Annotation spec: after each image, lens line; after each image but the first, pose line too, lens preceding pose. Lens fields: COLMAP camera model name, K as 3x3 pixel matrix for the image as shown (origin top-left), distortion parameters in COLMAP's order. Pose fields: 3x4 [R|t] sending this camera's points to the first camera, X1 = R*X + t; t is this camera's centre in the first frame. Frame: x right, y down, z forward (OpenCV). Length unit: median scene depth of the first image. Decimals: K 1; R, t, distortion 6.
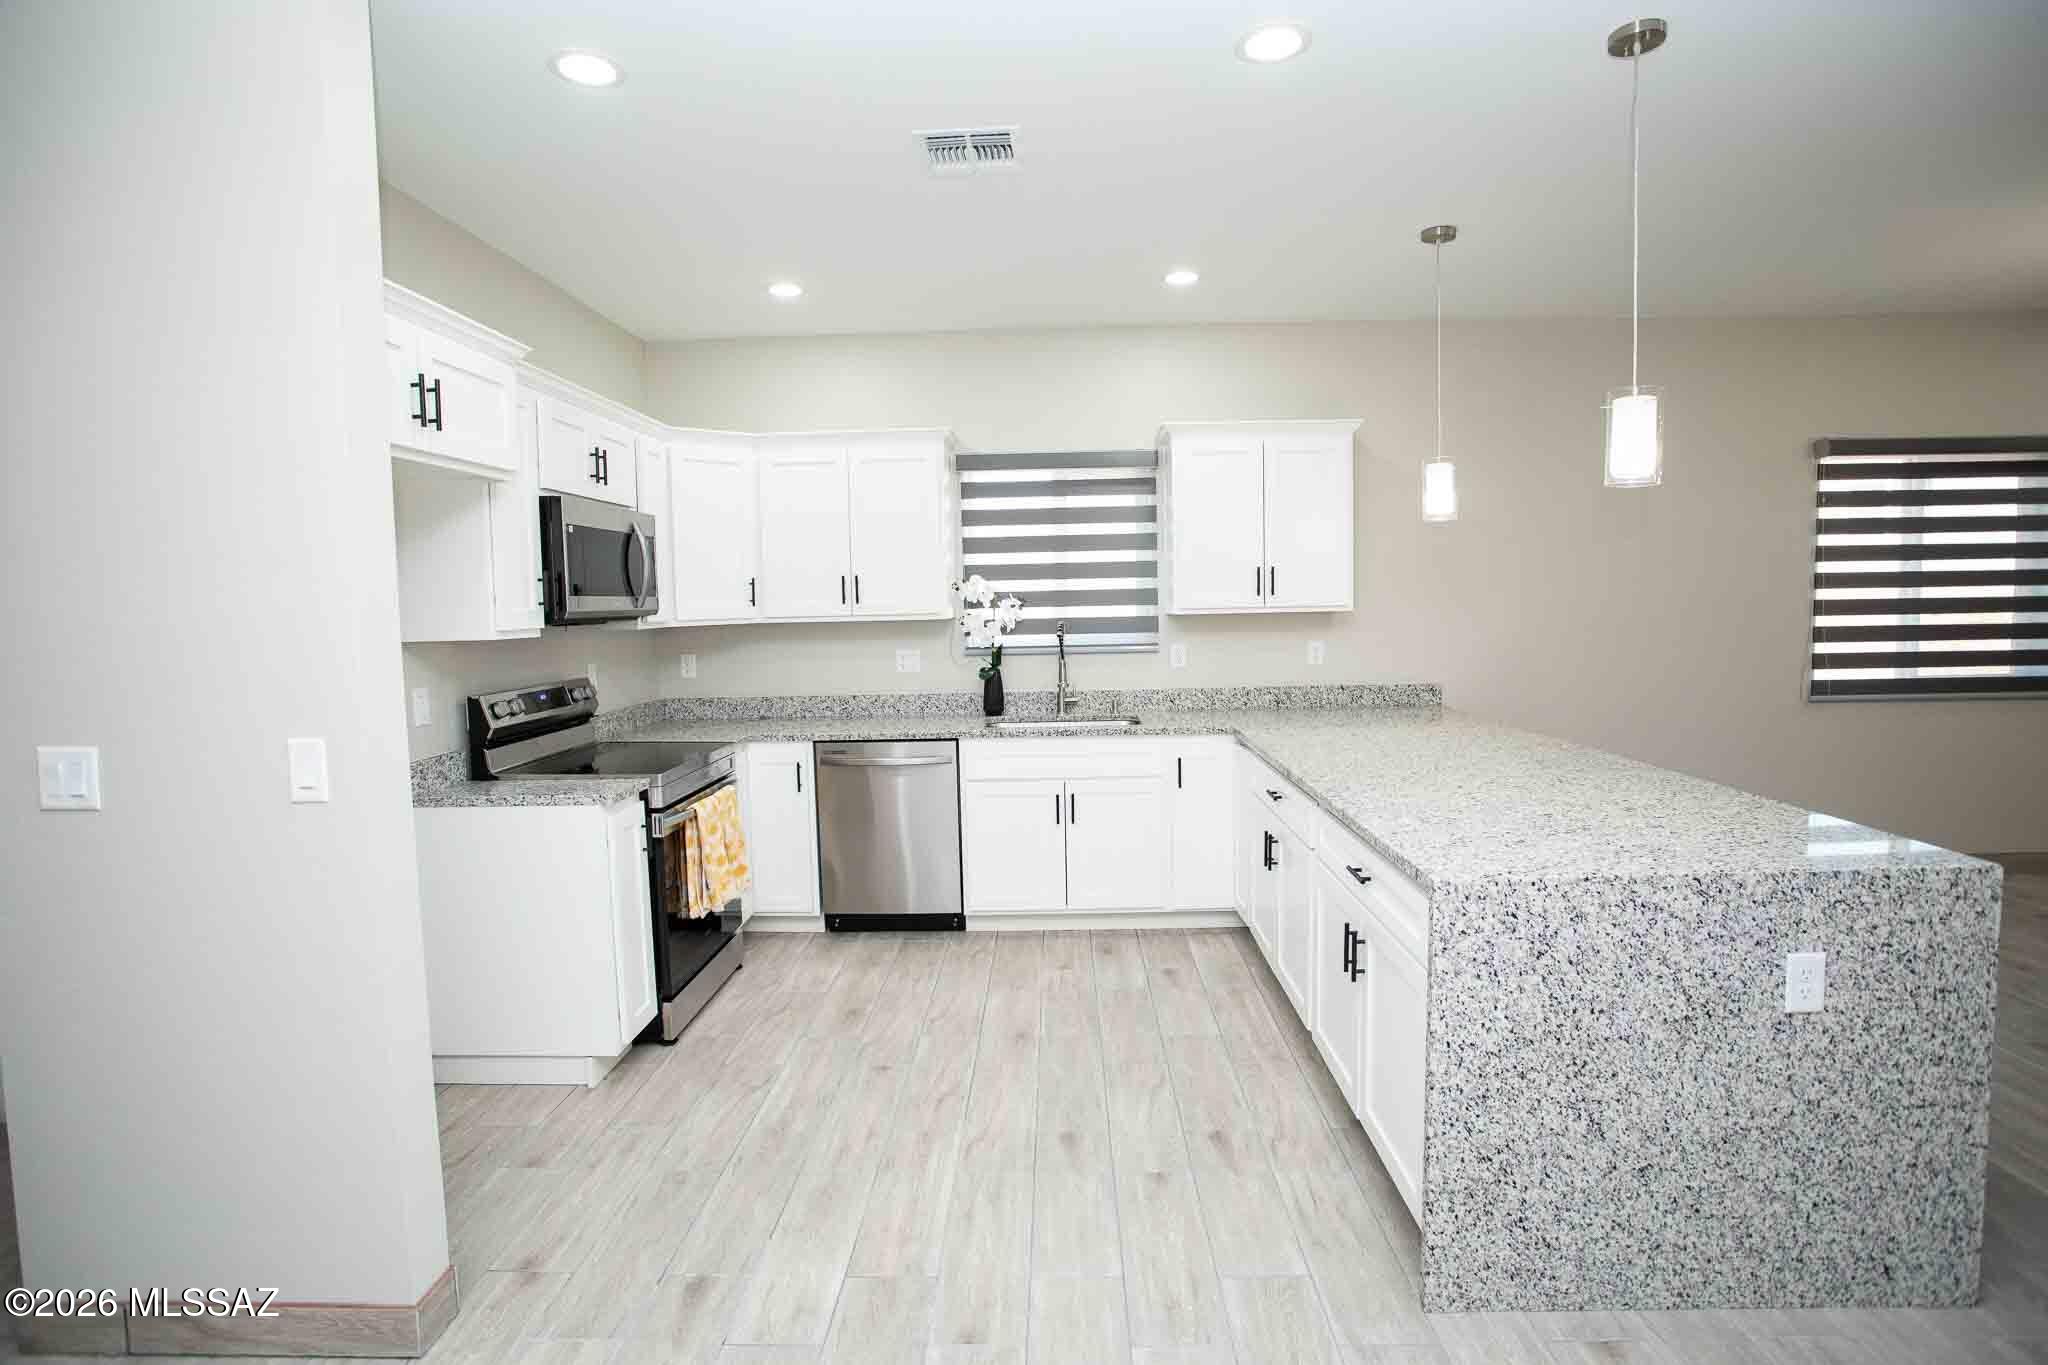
lens RADIAL K [[1008.3, 0, 1024.0], [0, 1008.3, 682.5], [0, 0, 1]] dist [-0.065242, 0.026672]
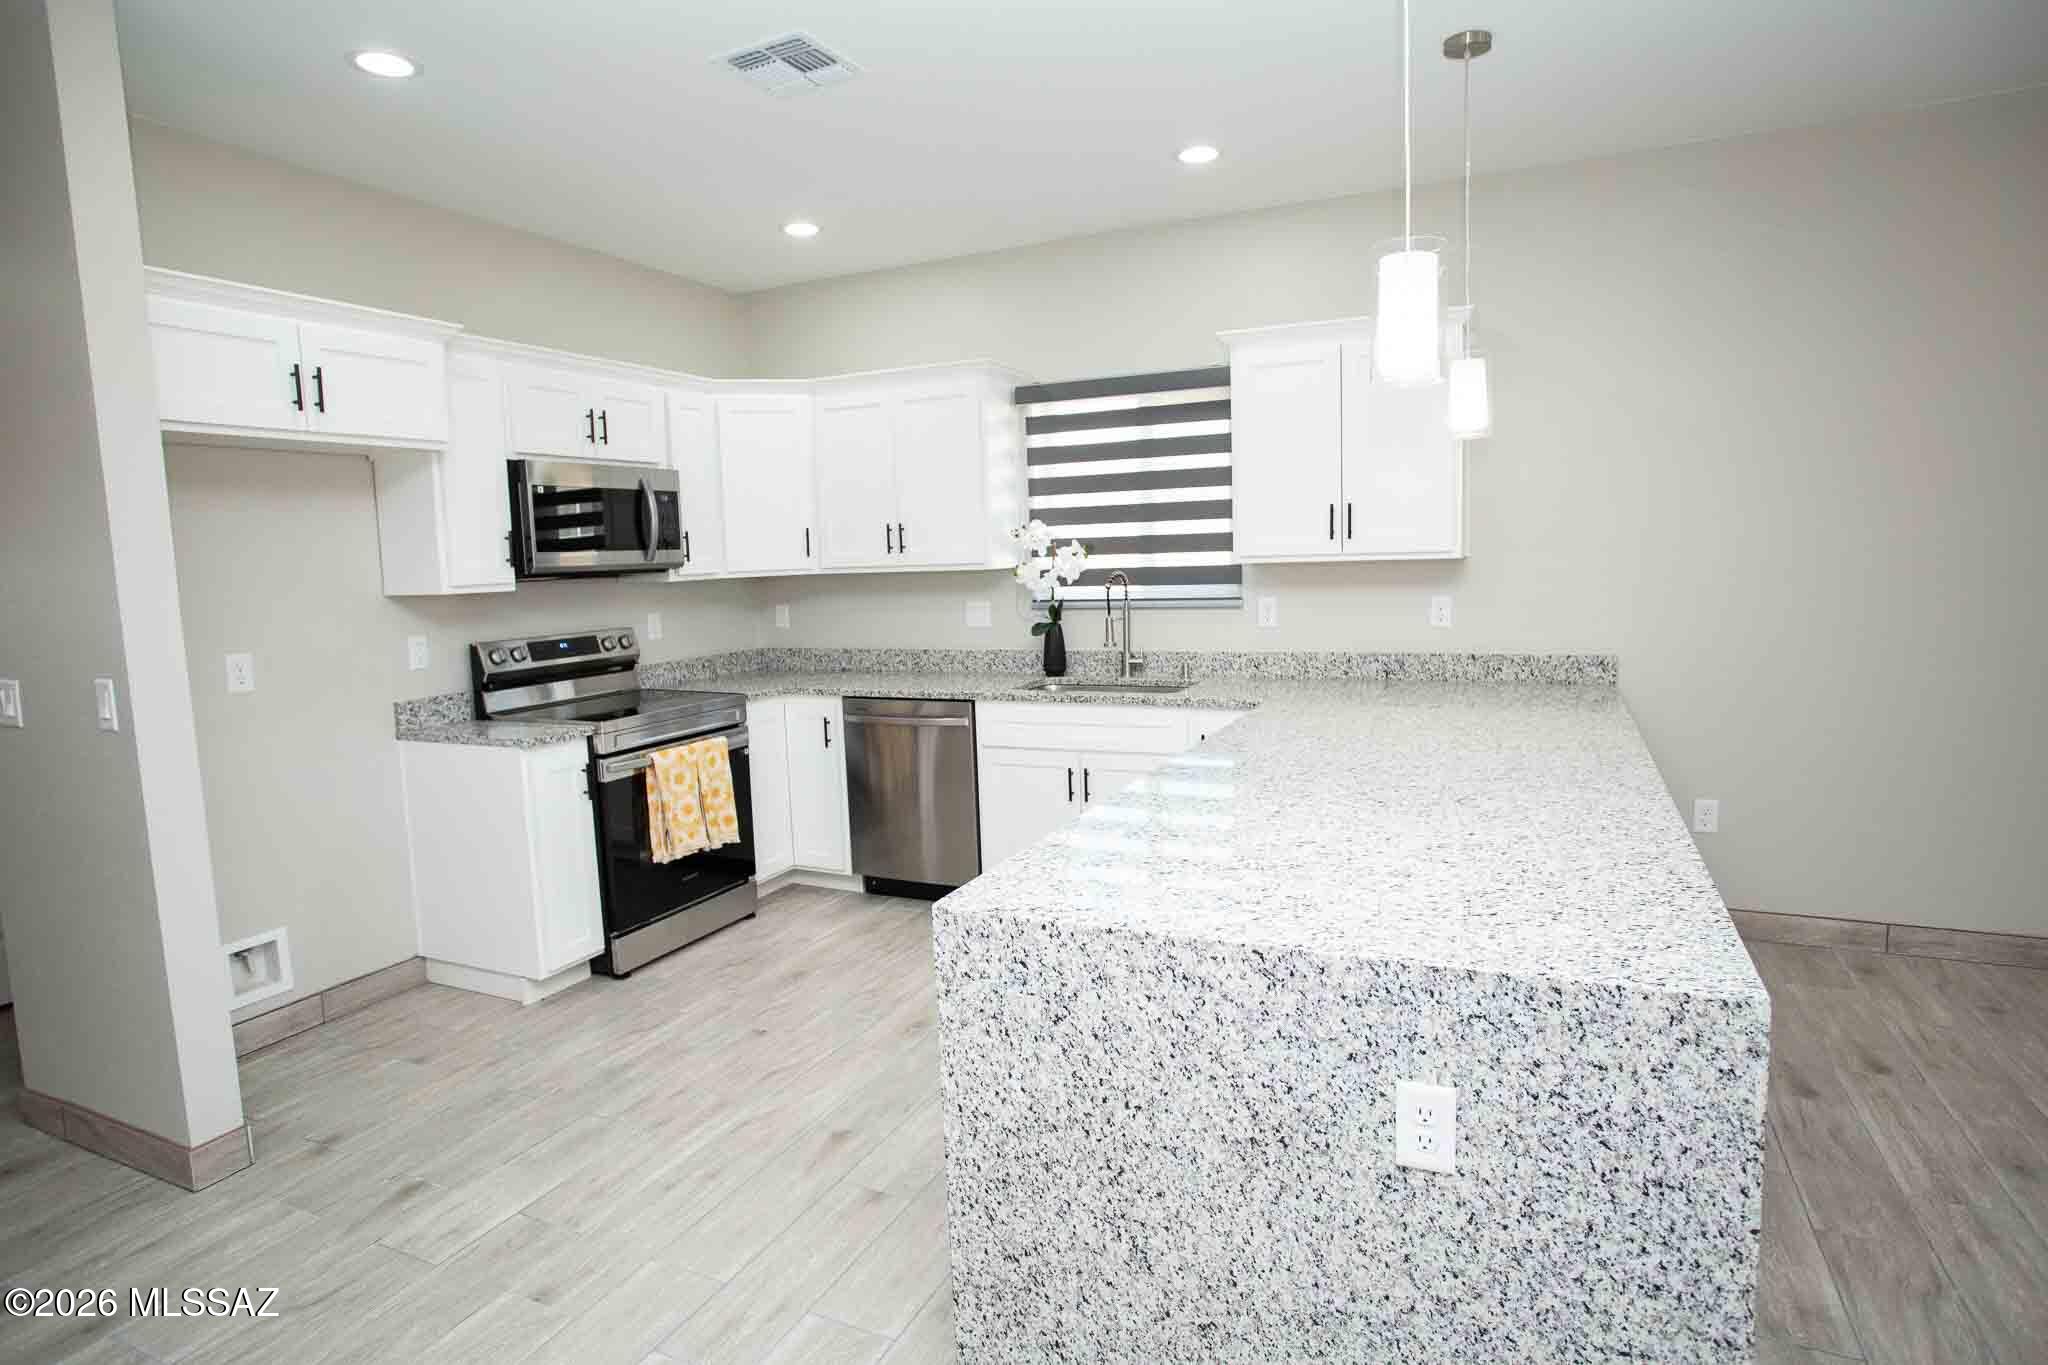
lens RADIAL K [[1099.7, 0, 1024.0], [0, 1099.7, 682.5], [0, 0, 1]] dist [-0.075823, 0.045748]
pose [[0.917112, 0.038735, -0.396744, 0.635716], [-0.019682, 0.998454, 0.051985, -0.023171], [0.398144, -0.039867, 0.916456, 0.170171]]
